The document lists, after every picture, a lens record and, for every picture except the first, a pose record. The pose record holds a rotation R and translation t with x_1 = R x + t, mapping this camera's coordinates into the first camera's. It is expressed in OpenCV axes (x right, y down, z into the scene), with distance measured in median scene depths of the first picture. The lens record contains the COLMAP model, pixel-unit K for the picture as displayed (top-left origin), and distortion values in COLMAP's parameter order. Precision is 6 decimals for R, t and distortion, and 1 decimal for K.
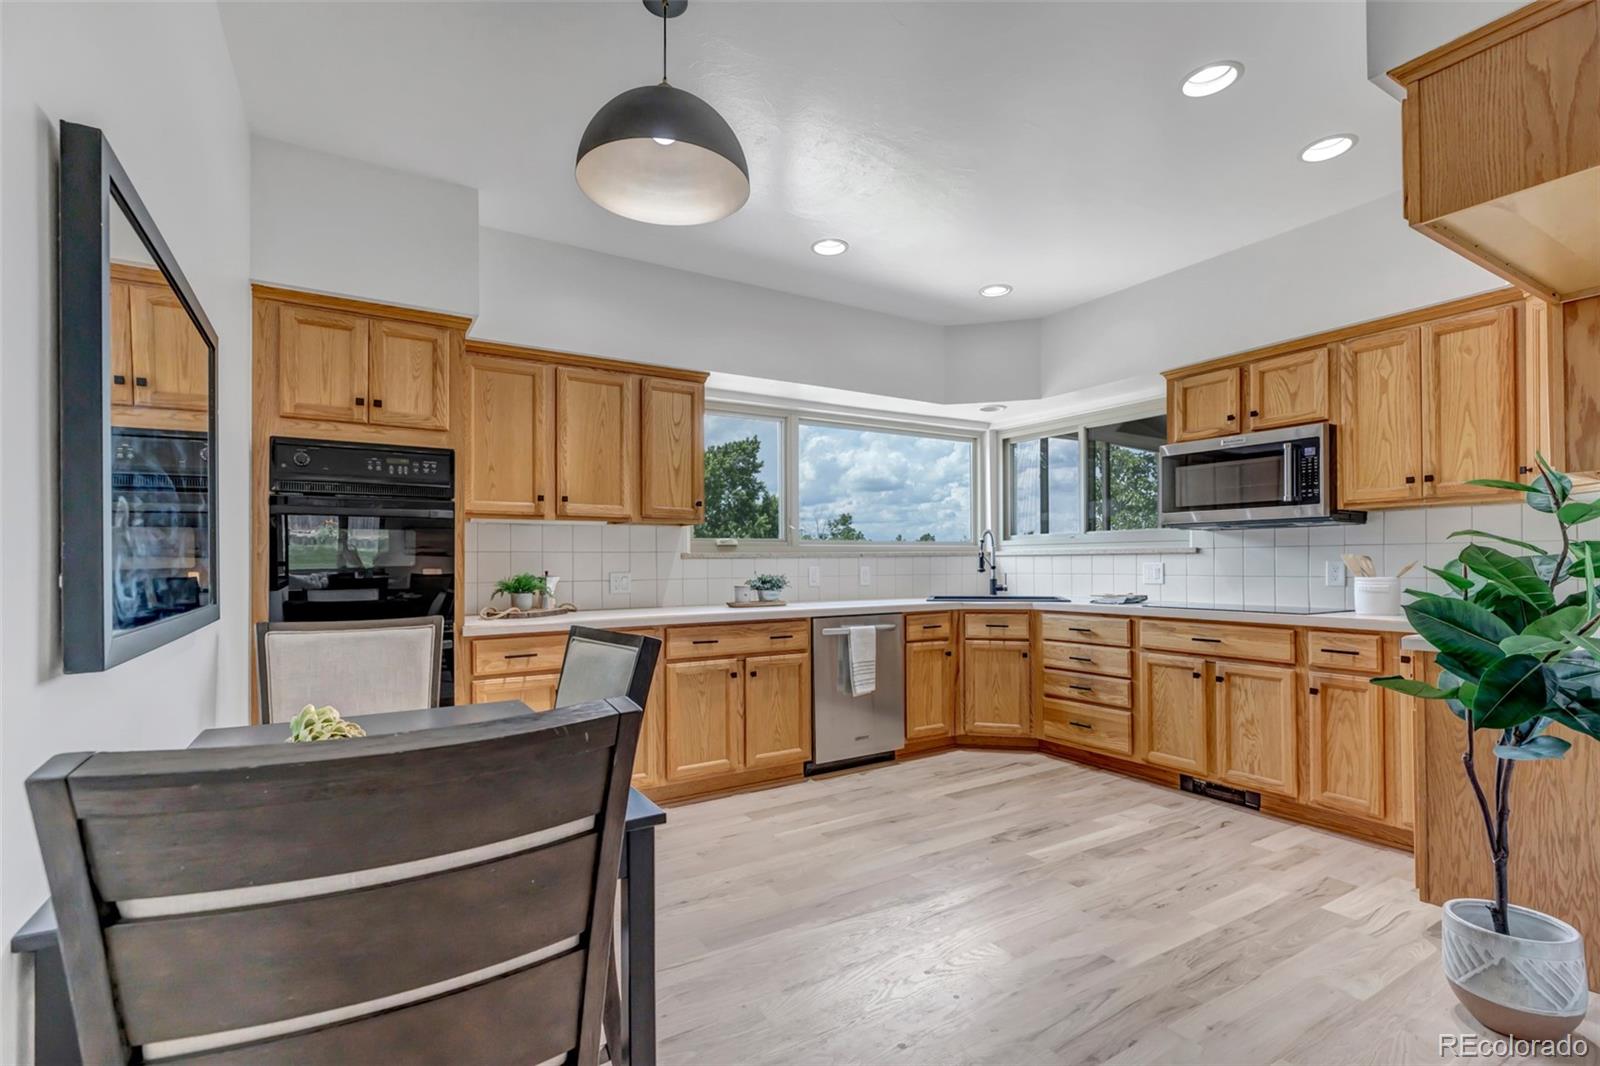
lens RADIAL K [[736.1, 0, 780.4], [0, 736.1, 555.3], [0, 0, 1]] dist [0.005216, -0.001926]
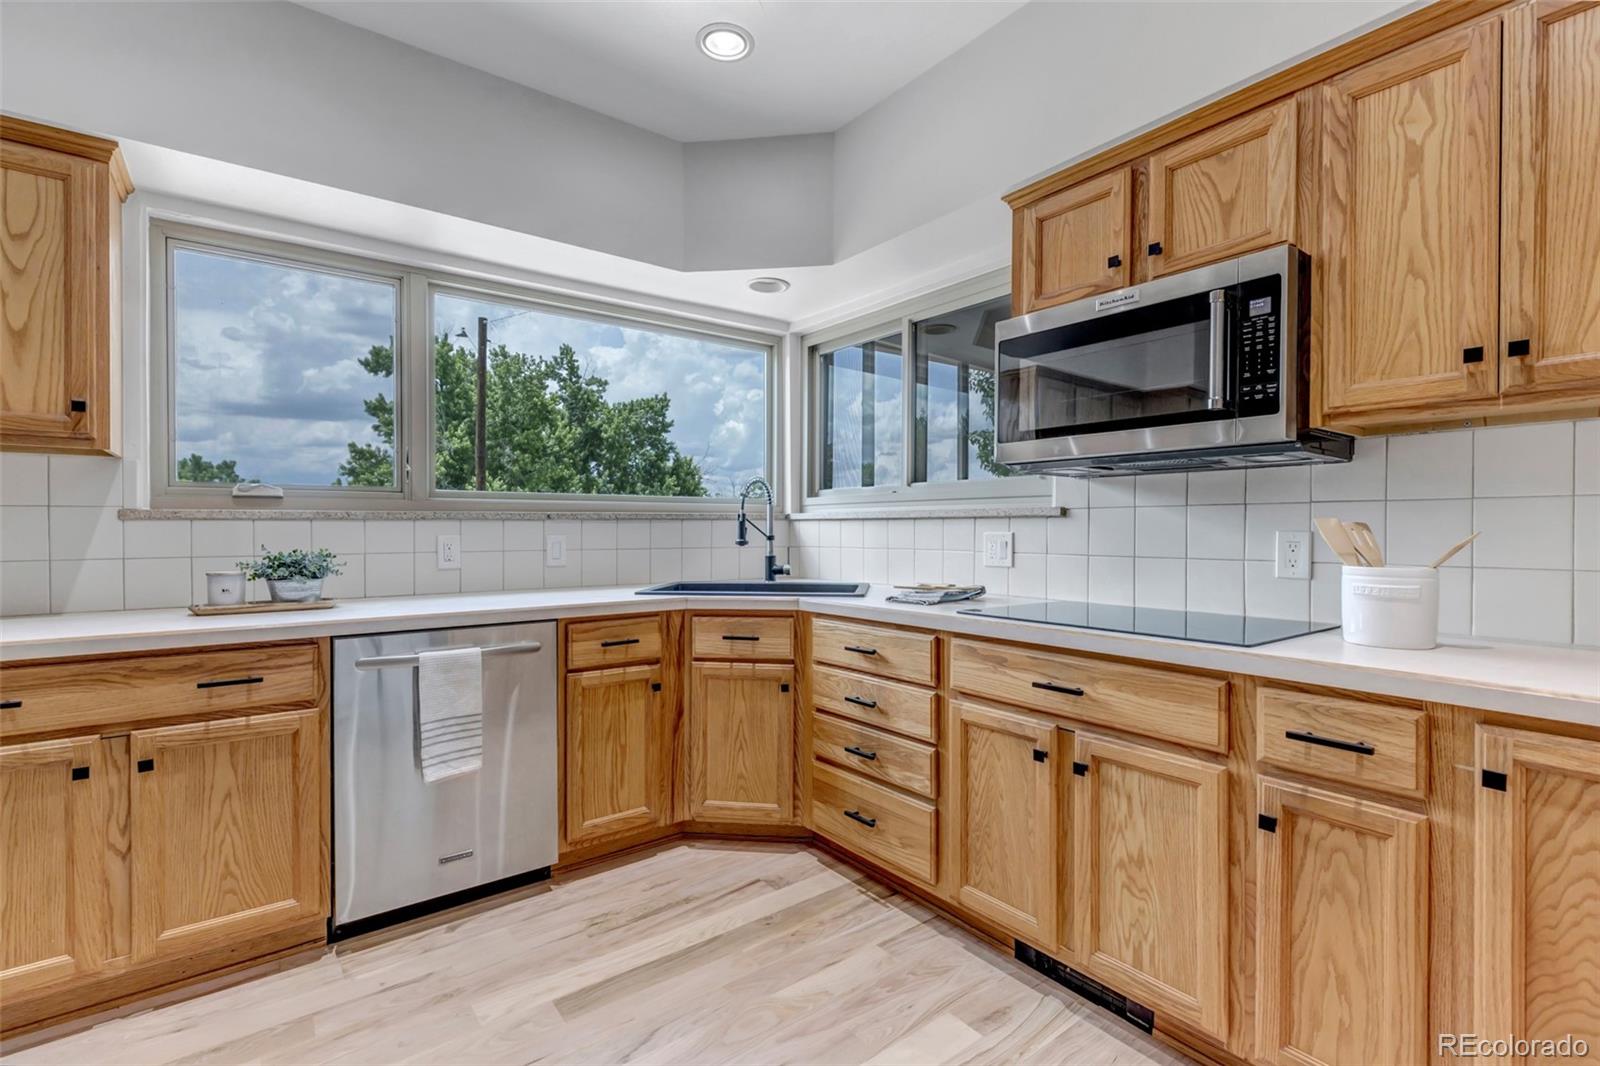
lens RADIAL K [[736.1, 0, 791.1], [0, 736.1, 532.9], [0, 0, 1]] dist [0.005216, -0.001926]
pose [[0.994659, 0.005103, 0.103093, 0.323105], [-0.006817, 0.999844, 0.016287, 0.002386], [-0.102994, -0.016903, 0.994538, 0.488770]]
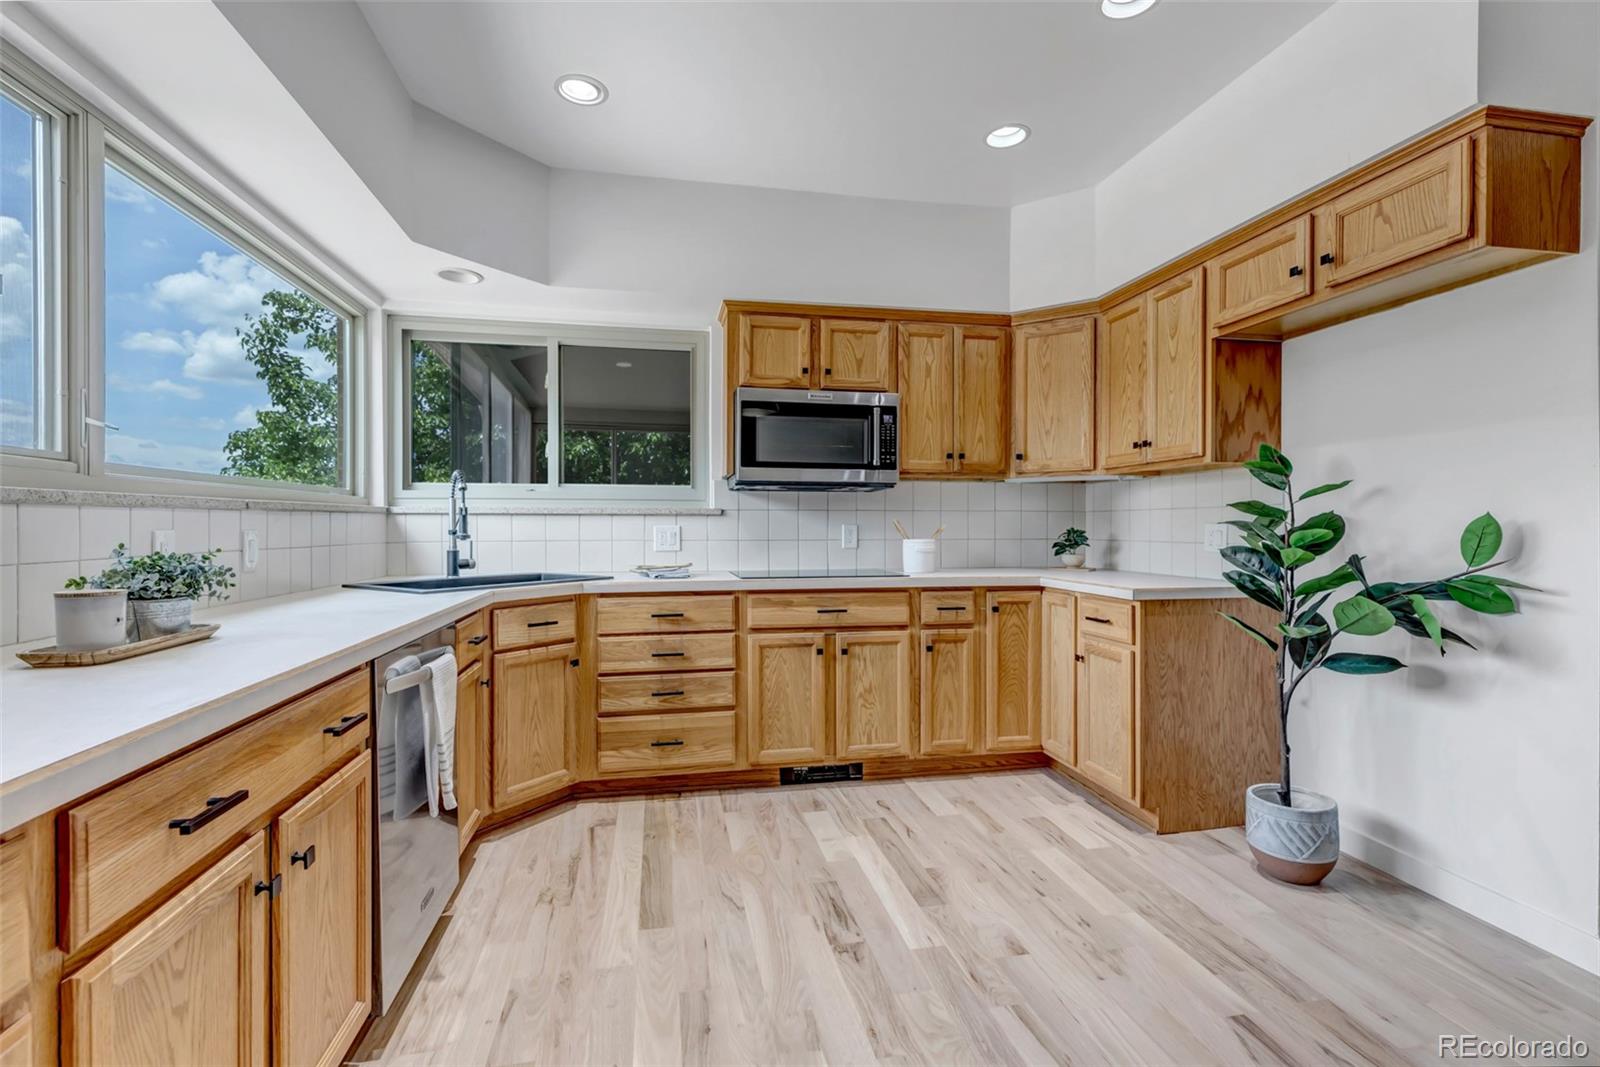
lens RADIAL K [[736.1, 0, 804.1], [0, 736.1, 534.3], [0, 0, 1]] dist [0.005216, -0.001926]
pose [[0.334098, -0.004968, 0.942525, -0.268853], [-0.013049, 0.999866, 0.009896, 0.011348], [-0.942448, -0.015605, 0.333988, 0.684052]]
